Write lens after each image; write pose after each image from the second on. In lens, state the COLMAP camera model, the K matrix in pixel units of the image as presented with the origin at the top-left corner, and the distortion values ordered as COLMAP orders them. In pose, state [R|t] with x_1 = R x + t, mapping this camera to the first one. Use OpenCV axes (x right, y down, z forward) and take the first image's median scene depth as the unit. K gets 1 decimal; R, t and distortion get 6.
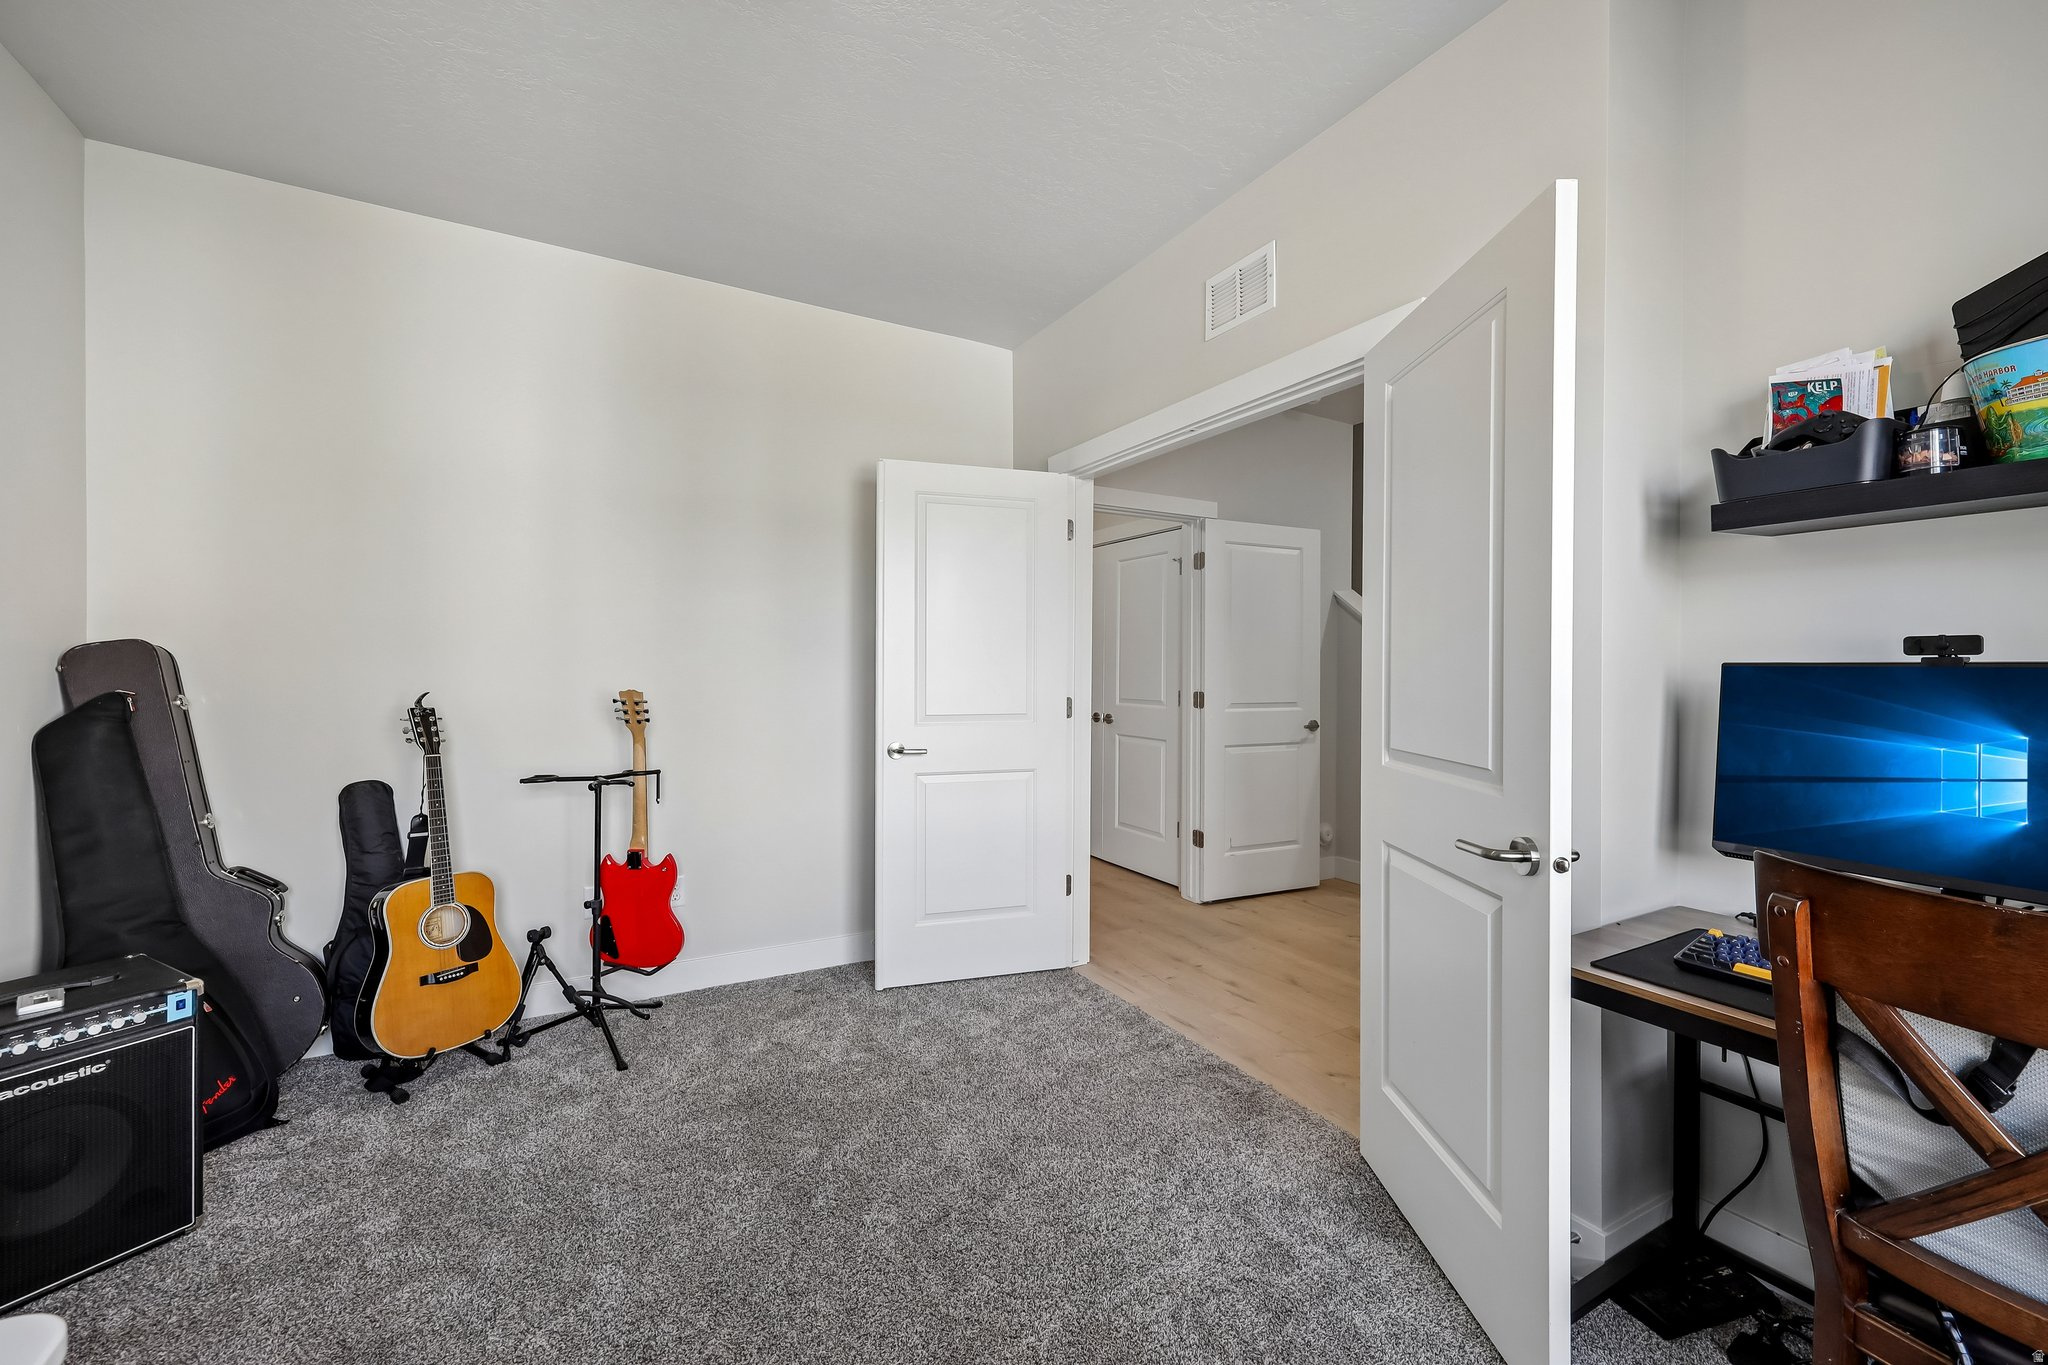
lens RADIAL K [[826.3, 0, 1025.6], [0, 826.3, 674.0], [0, 0, 1]] dist [-0.001820, -0.000553]
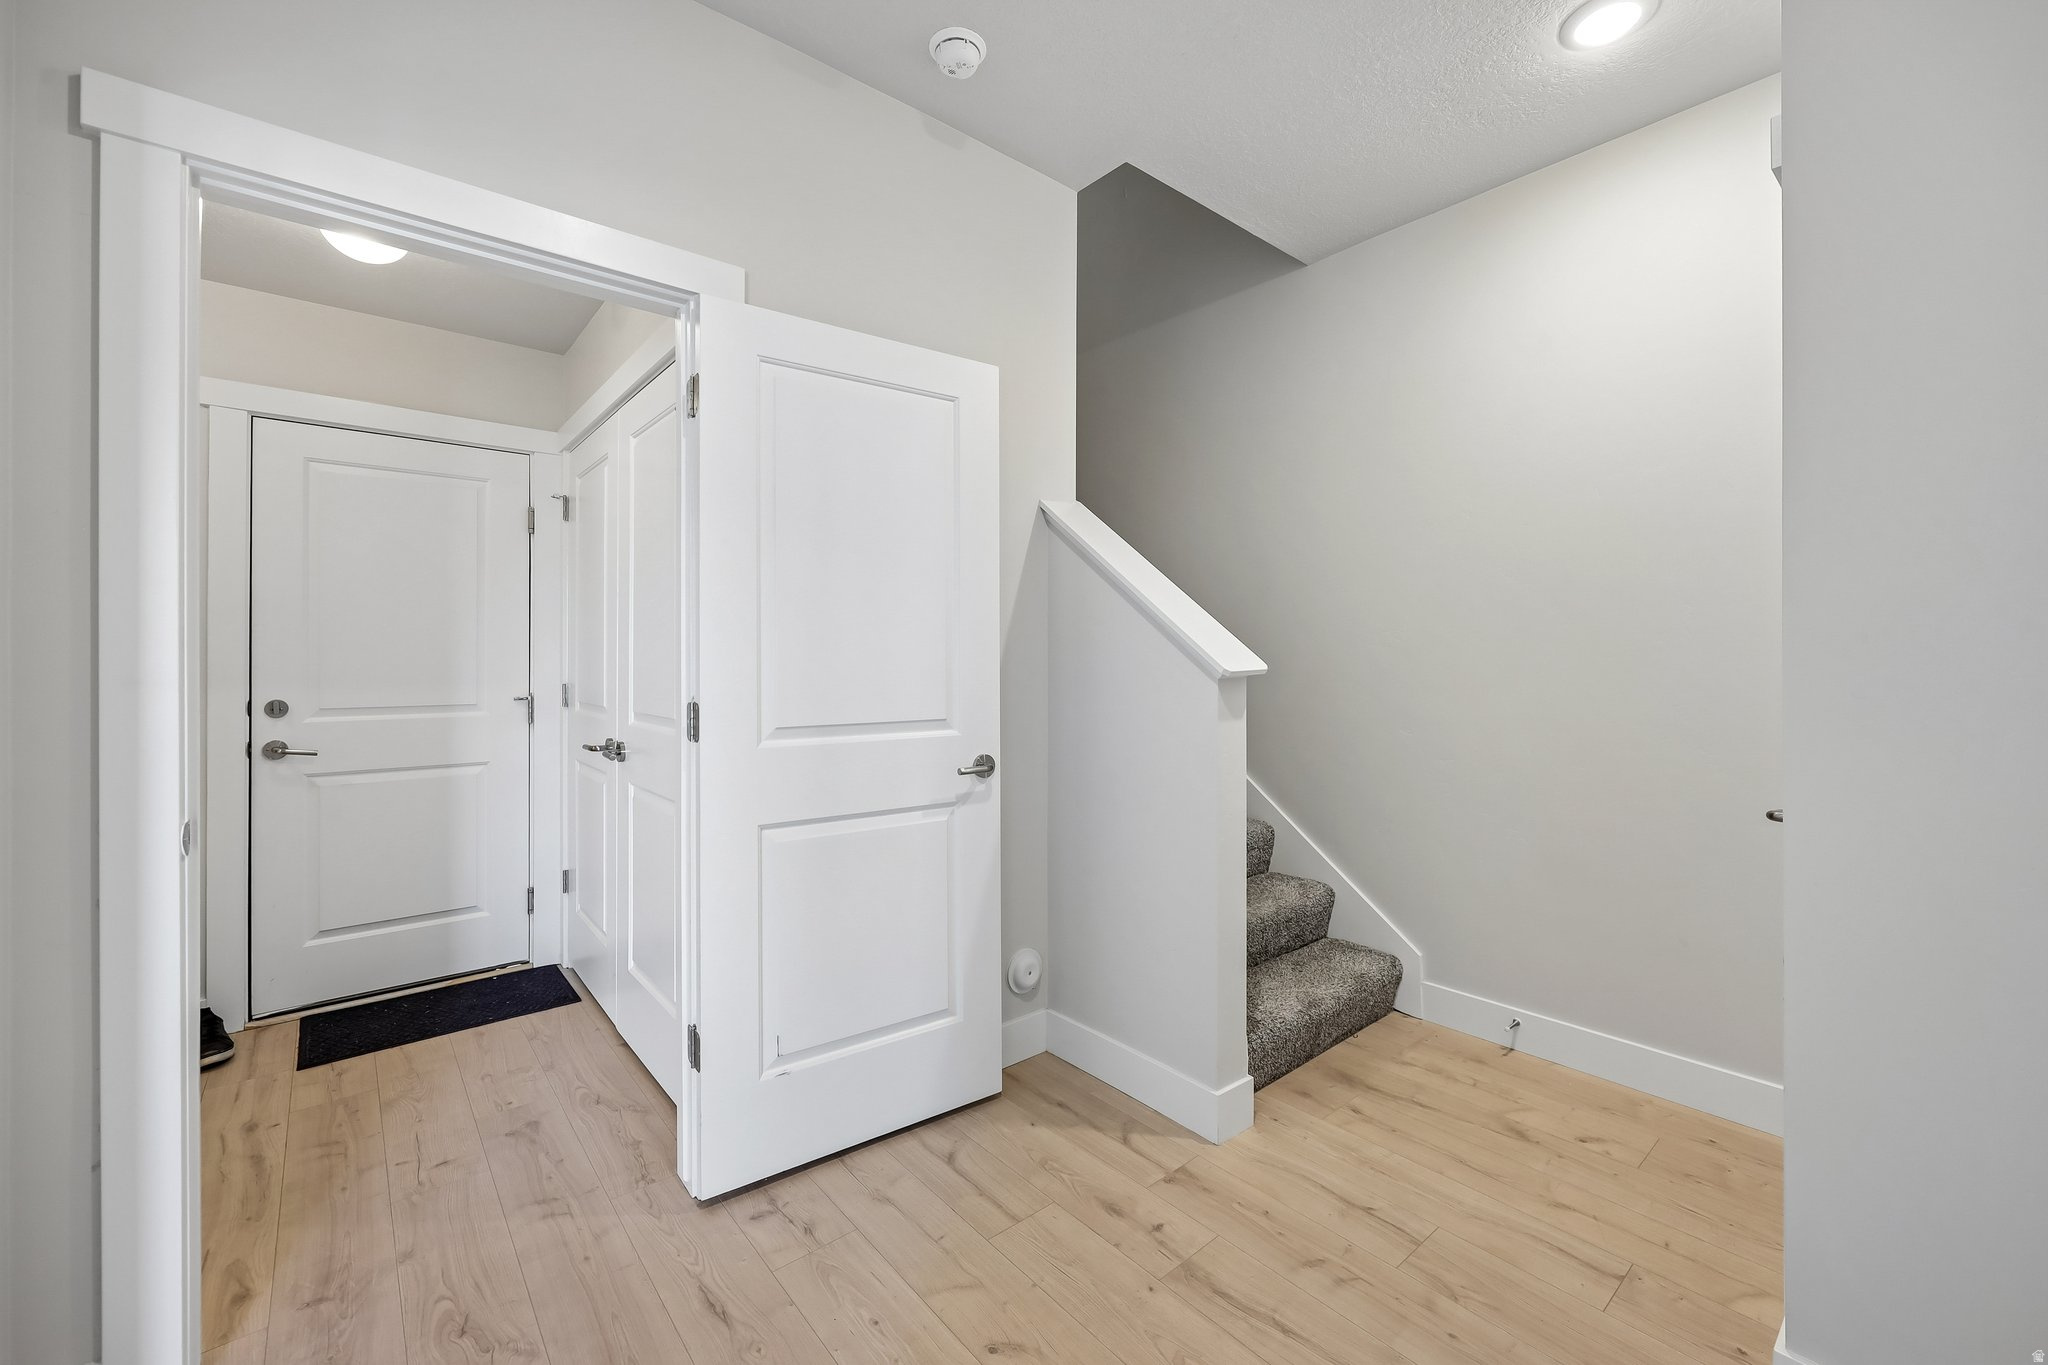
lens RADIAL K [[826.3, 0, 1010.0], [0, 826.3, 652.1], [0, 0, 1]] dist [-0.001820, -0.000553]
pose [[0.984298, 0.001188, 0.176511, 0.276547], [-0.000013, 0.999978, -0.006655, -0.001325], [-0.176515, 0.006548, 0.984276, 0.518155]]
